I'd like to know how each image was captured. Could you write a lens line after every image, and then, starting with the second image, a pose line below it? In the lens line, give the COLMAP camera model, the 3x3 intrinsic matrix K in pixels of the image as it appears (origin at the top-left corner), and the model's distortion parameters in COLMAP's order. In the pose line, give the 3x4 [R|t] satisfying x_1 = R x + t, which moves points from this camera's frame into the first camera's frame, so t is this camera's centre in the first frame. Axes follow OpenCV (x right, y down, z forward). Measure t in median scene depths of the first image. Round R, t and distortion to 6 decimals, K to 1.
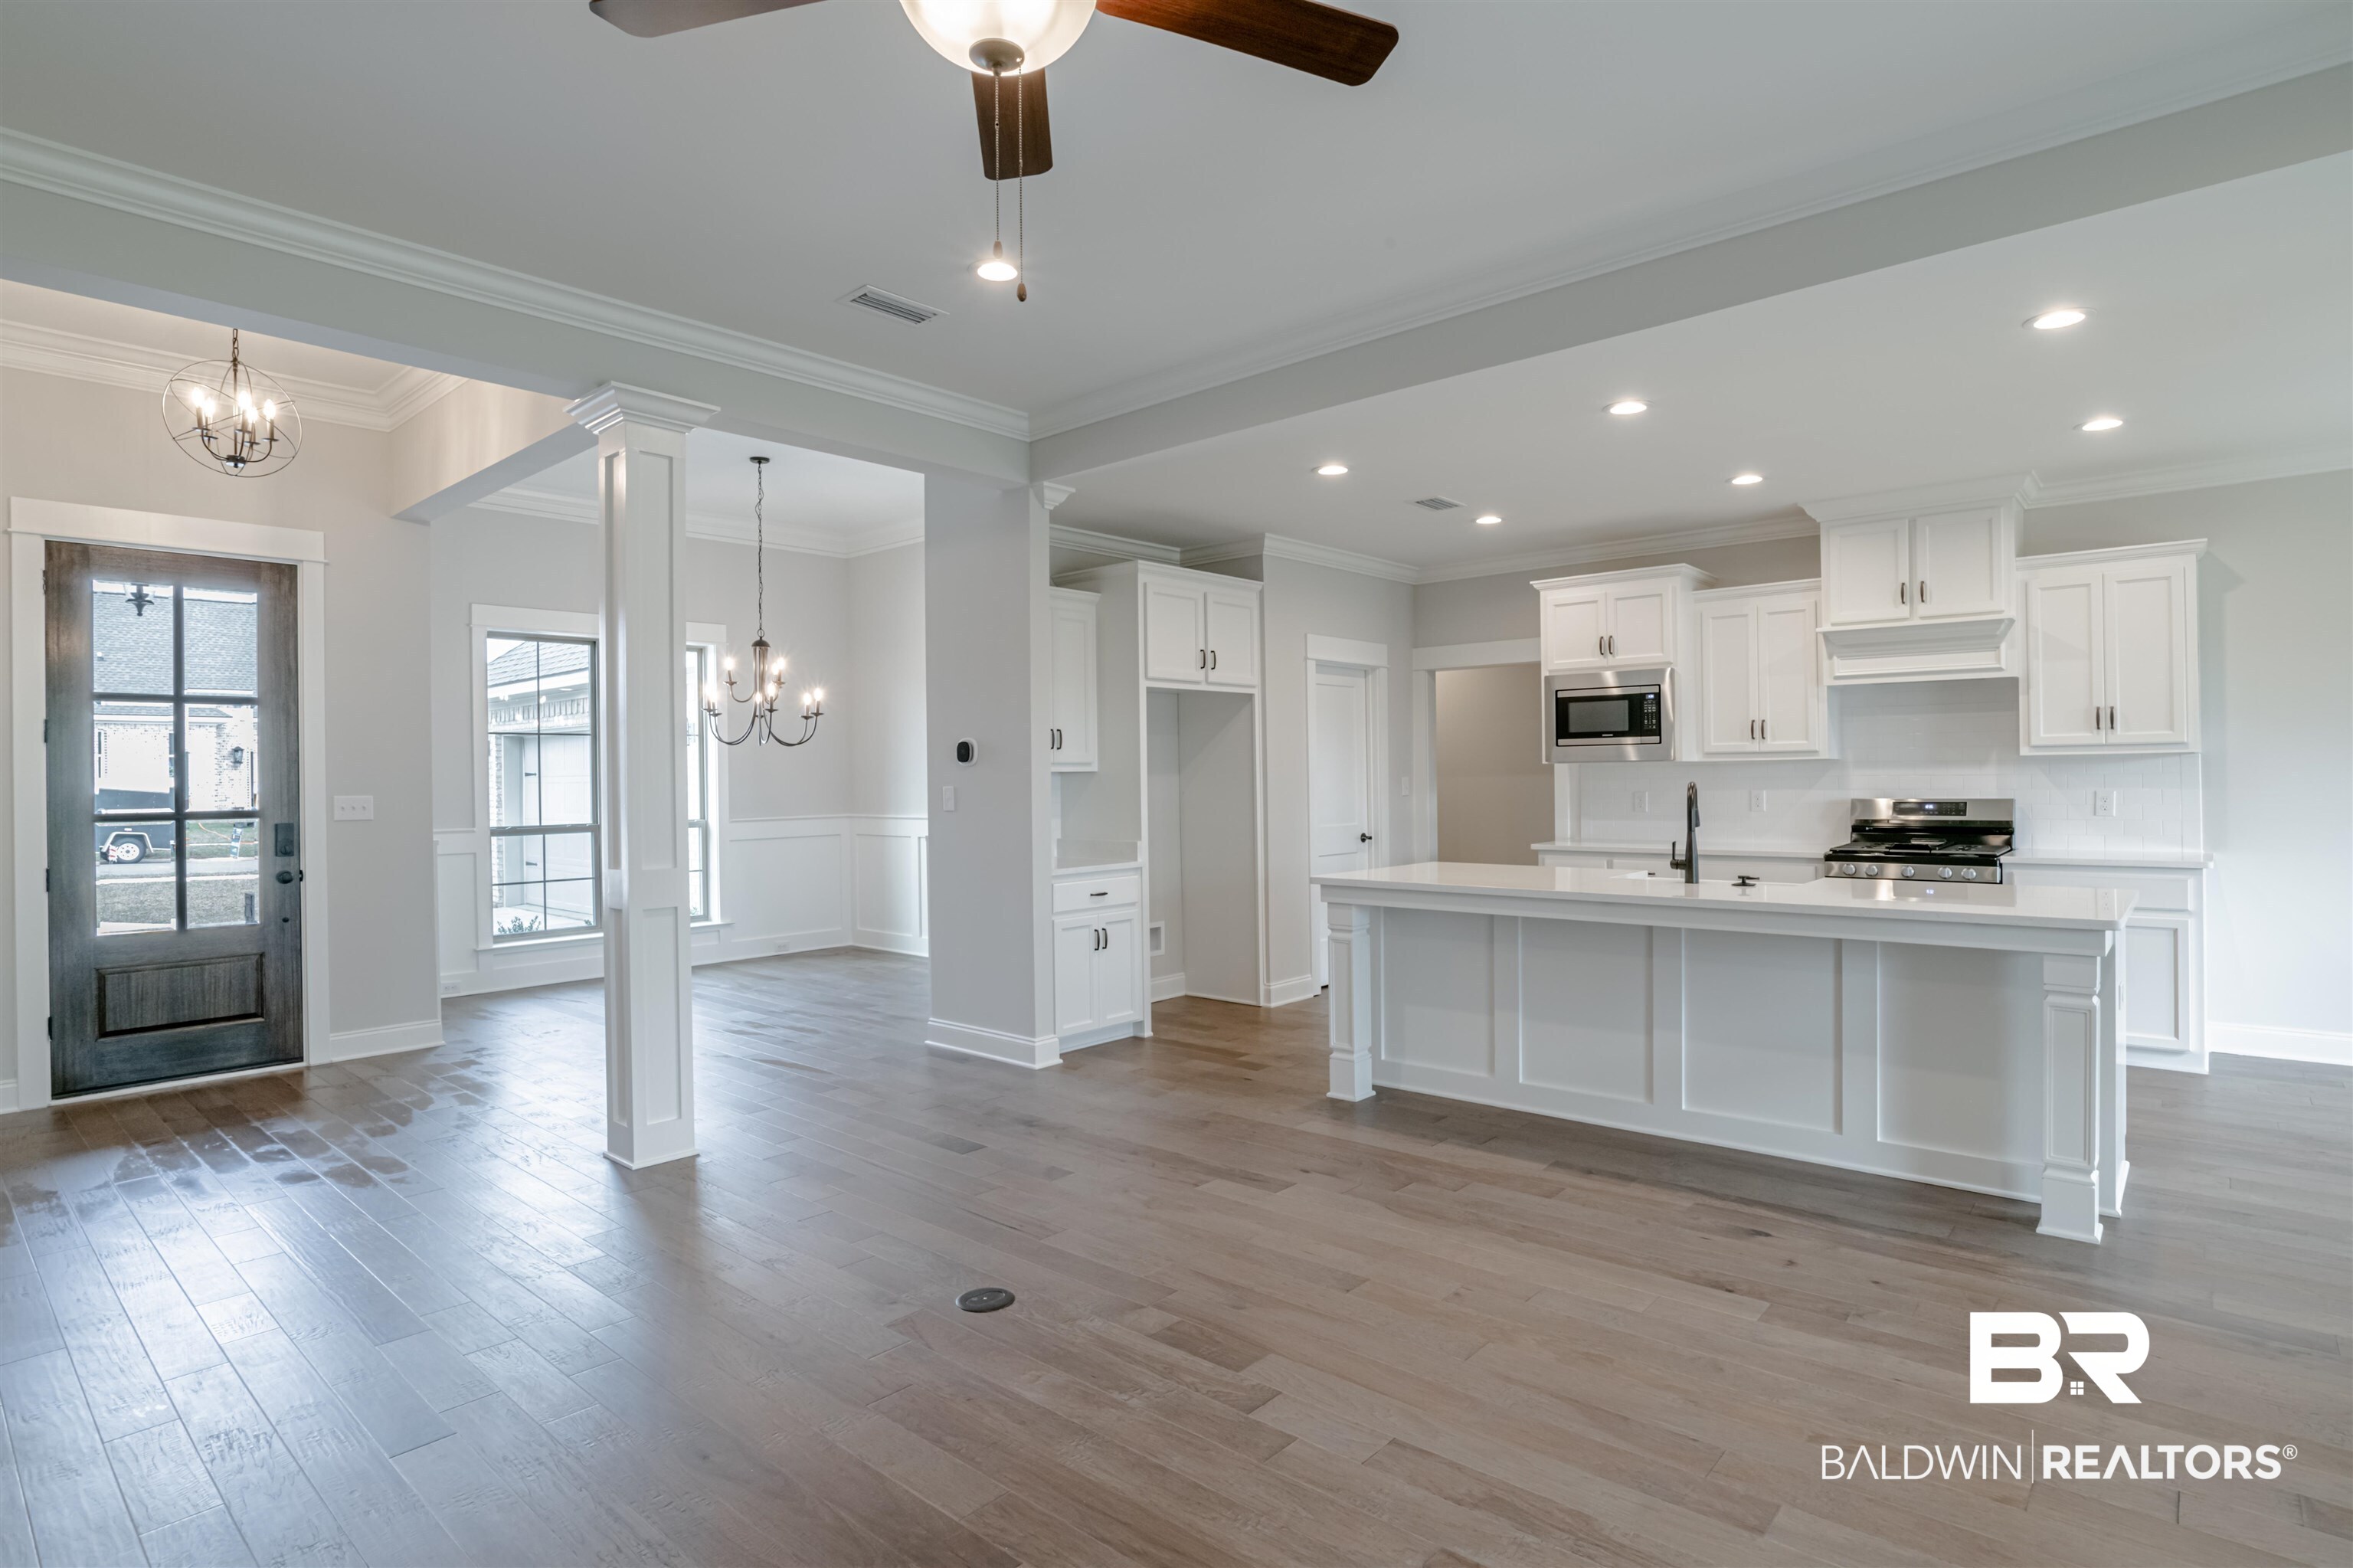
lens RADIAL K [[1201.3, 0, 1192.2], [0, 1201.3, 774.3], [0, 0, 1]] dist [-0.059761, 0.026124]
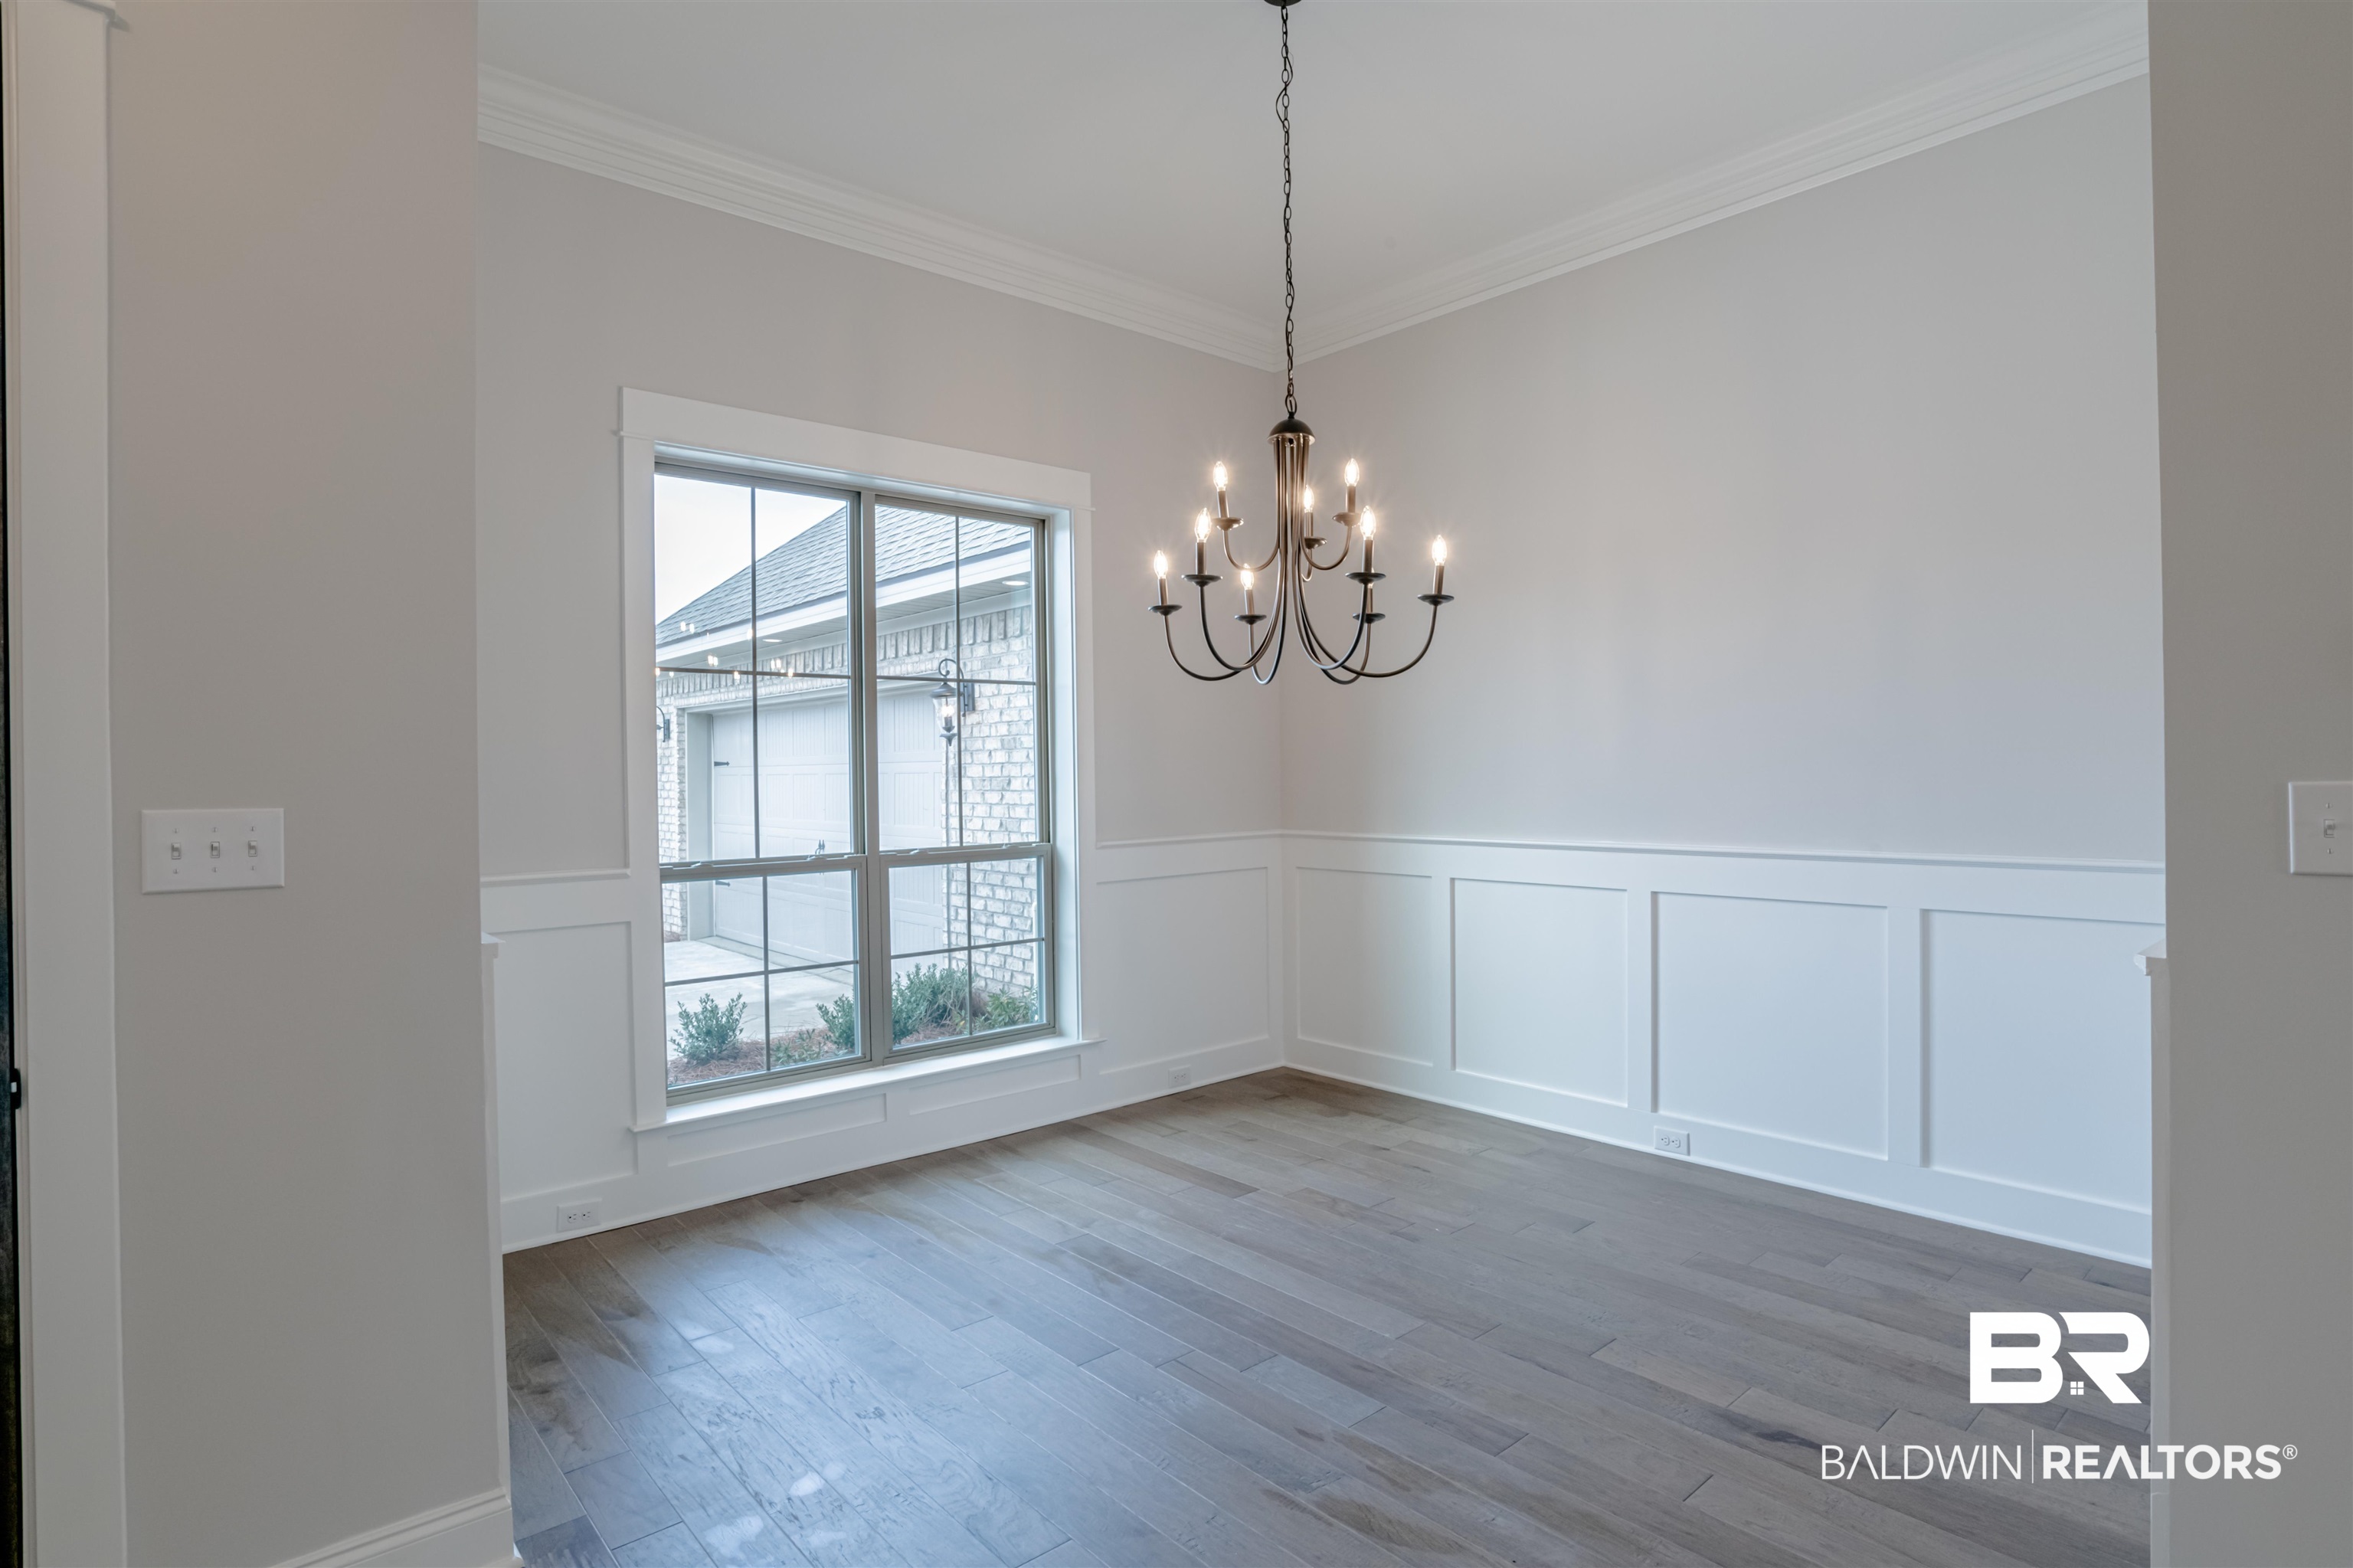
lens RADIAL K [[1201.3, 0, 1192.2], [0, 1201.3, 774.3], [0, 0, 1]] dist [-0.059761, 0.026124]
pose [[0.992034, 0.001949, -0.125957, -0.387894], [-0.001409, 0.999989, 0.004372, 0.007302], [0.125964, -0.004159, 0.992026, 0.665497]]
